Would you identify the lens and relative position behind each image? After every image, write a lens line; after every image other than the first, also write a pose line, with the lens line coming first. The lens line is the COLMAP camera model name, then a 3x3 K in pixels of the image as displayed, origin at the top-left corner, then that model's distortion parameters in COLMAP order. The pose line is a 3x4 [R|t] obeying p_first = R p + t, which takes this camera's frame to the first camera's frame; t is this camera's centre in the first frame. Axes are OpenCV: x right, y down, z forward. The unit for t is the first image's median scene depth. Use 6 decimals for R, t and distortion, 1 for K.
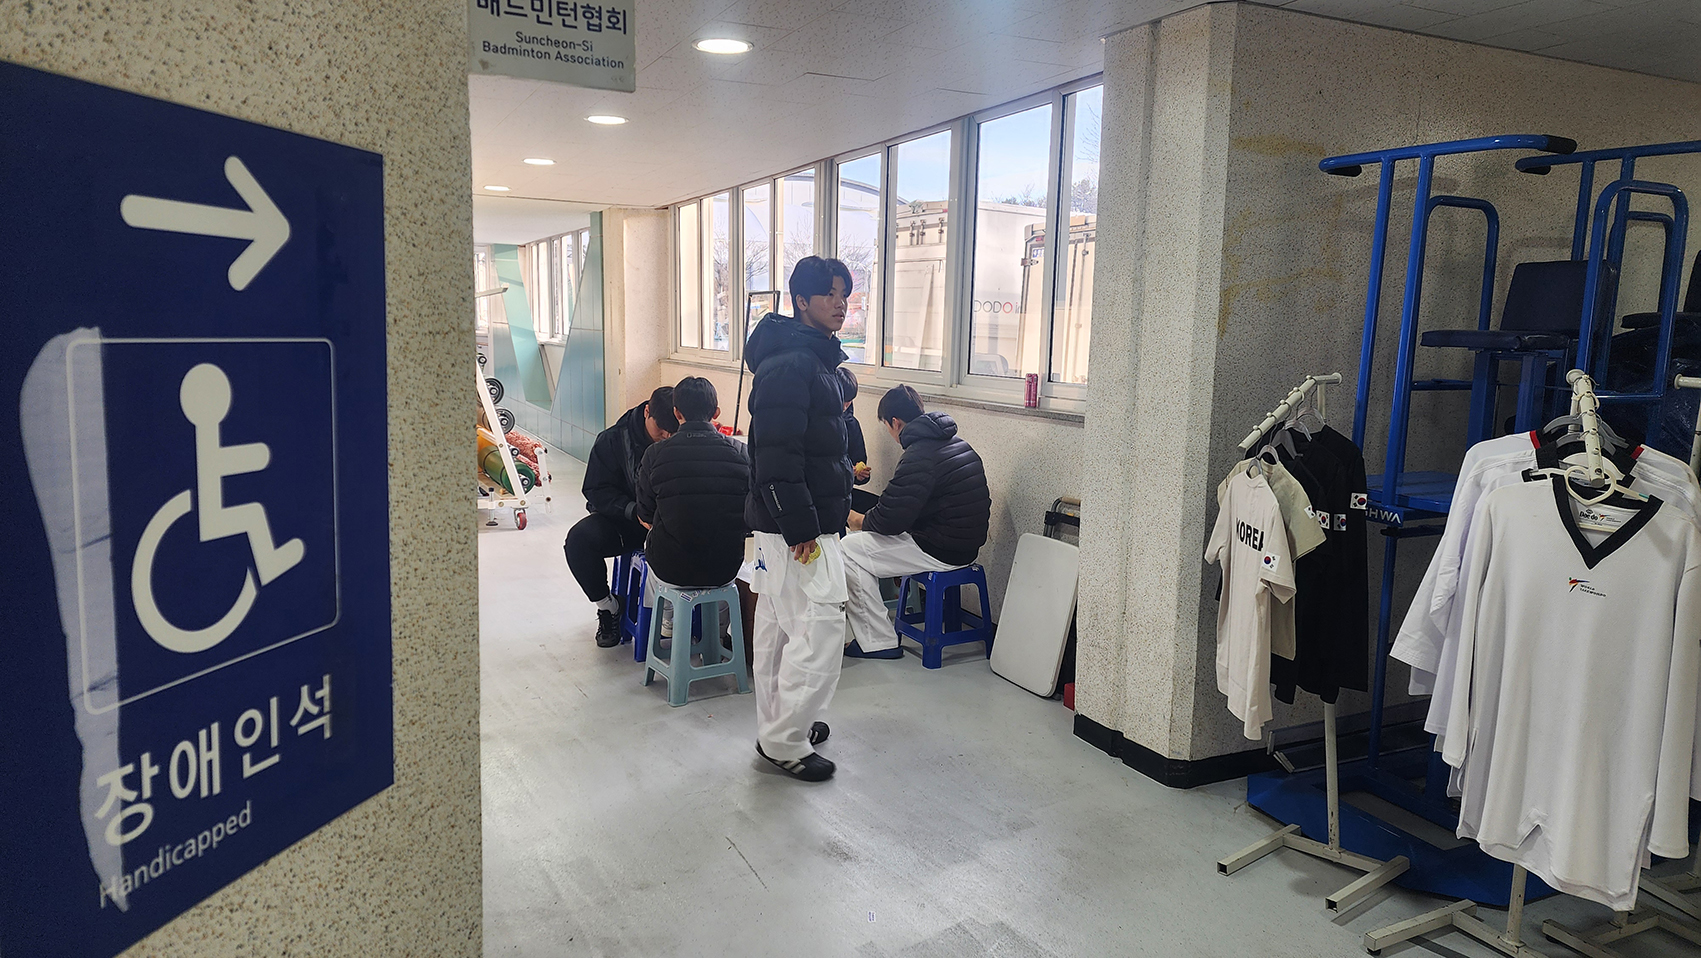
lens RADIAL K [[1129.4, 0, 844.5], [0, 1129.4, 461.8], [0, 0, 1]] dist [0.091545, -0.081521]
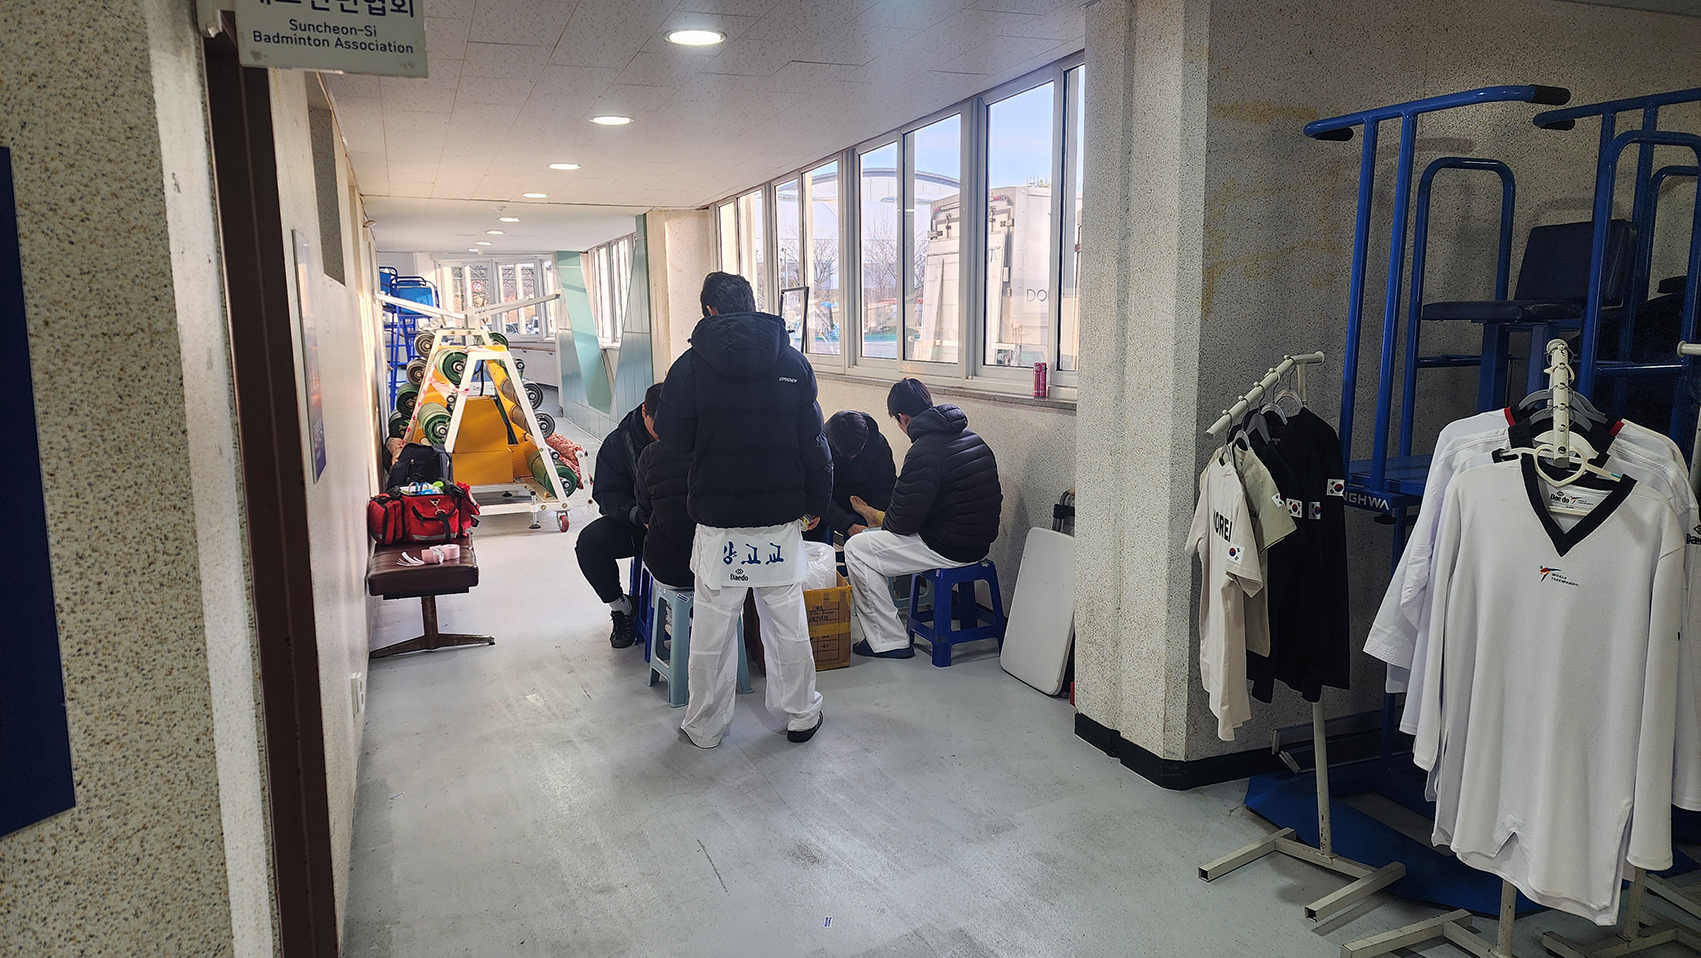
lens RADIAL K [[1126.0, 0, 850.5], [0, 1126.0, 479.0], [0, 0, 1]] dist [0.083849, -0.073870]
pose [[0.996441, -0.021803, -0.081428, 0.116710], [0.023288, 0.999579, 0.017334, 0.001795], [0.081015, -0.019168, 0.996529, 0.033124]]
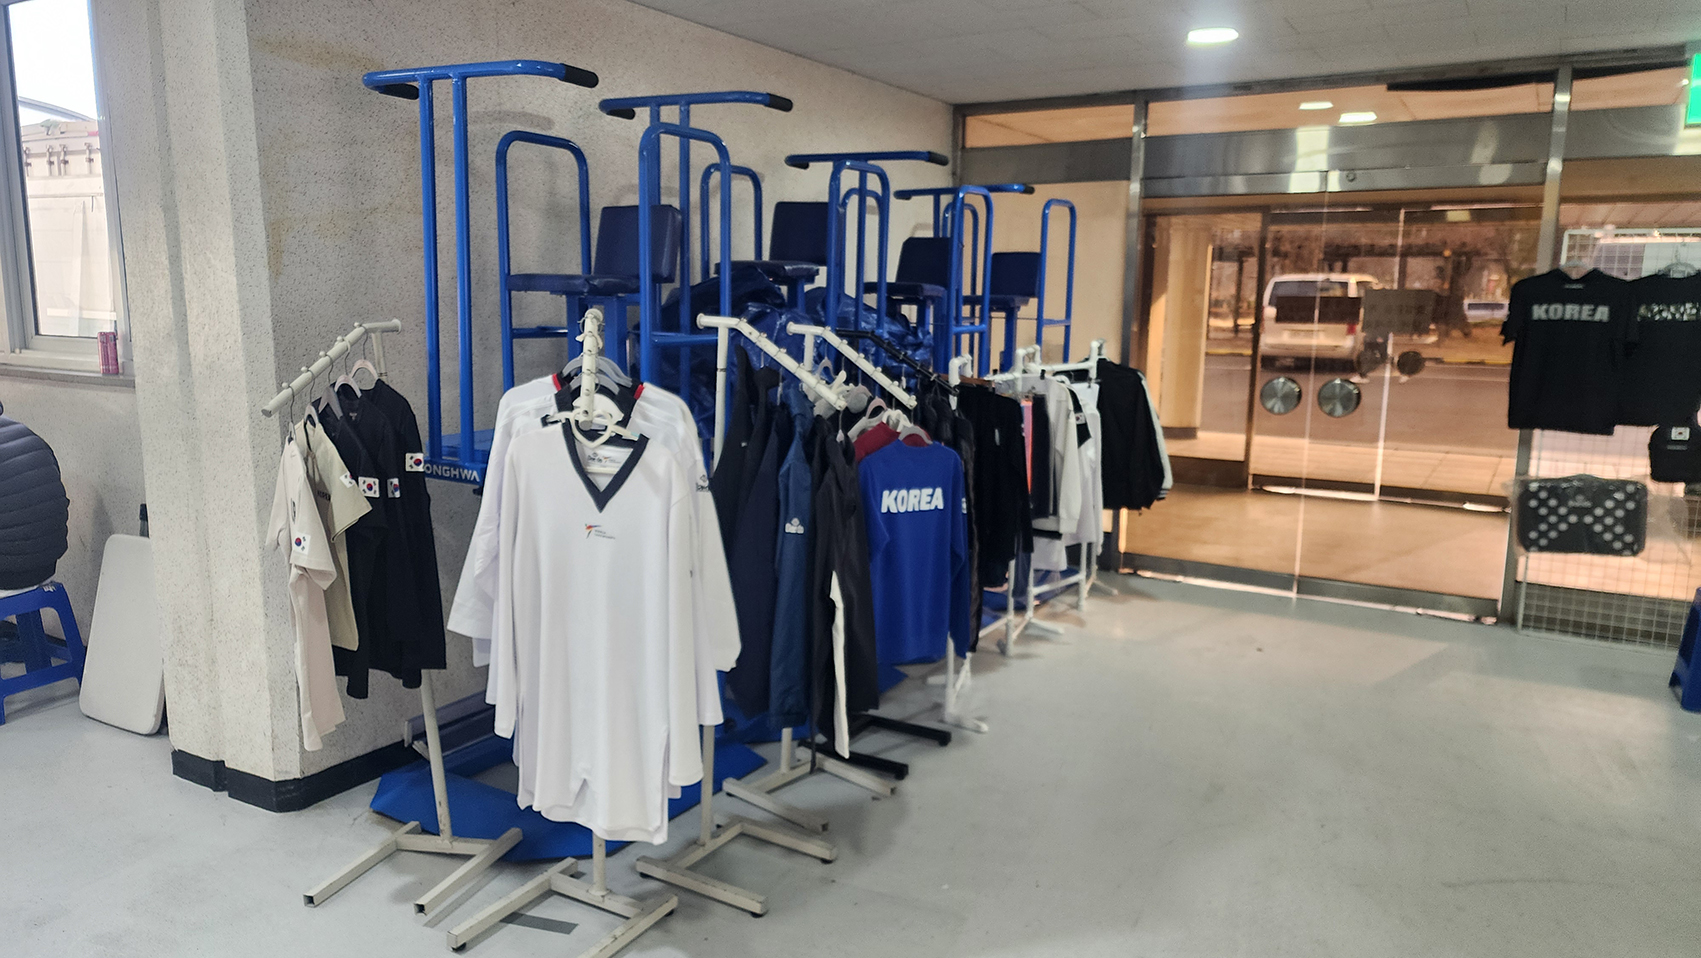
lens RADIAL K [[1143.6, 0, 855.8], [0, 1143.6, 483.4], [0, 0, 1]] dist [0.066026, -0.049616]
pose [[0.837825, -0.101481, 0.536424, 0.228306], [0.074170, 0.994620, 0.072319, 0.010255], [-0.540877, -0.020804, 0.840844, 0.050260]]
